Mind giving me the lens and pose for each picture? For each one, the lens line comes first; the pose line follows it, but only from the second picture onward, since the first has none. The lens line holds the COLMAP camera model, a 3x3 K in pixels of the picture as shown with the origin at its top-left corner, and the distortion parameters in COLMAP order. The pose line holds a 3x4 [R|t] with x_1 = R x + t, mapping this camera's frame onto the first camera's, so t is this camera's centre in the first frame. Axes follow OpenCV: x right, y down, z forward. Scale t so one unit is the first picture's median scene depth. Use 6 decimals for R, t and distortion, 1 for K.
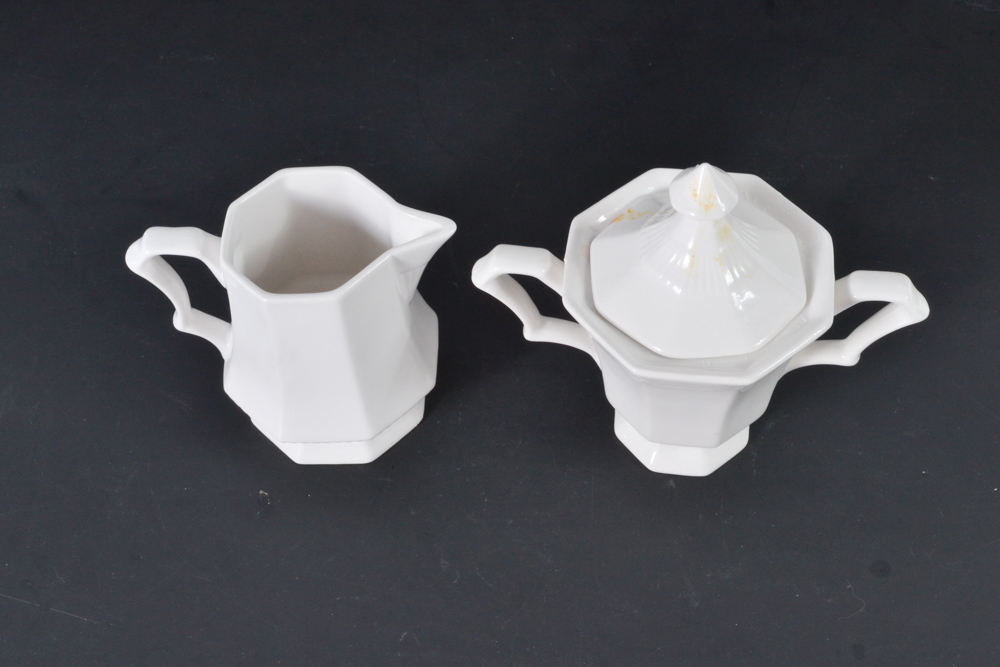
lens RADIAL K [[1442.8, 0, 503.3], [0, 1442.8, 323.6], [0, 0, 1]] dist [-0.022617, 0.000000]
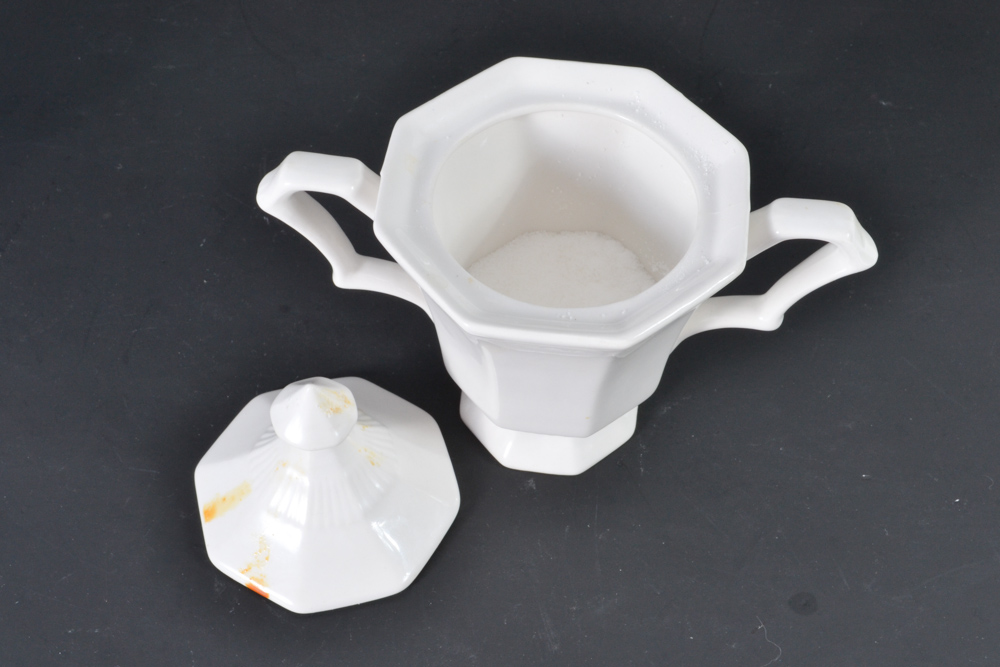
lens RADIAL K [[1442.8, 0, 497.2], [0, 1442.8, 341.0], [0, 0, 1]] dist [-0.022617, 0.000000]
pose [[0.999093, 0.022919, 0.035882, 0.074857], [-0.023503, 0.999596, 0.015959, 0.026355], [-0.035502, -0.016787, 0.999229, 0.266374]]
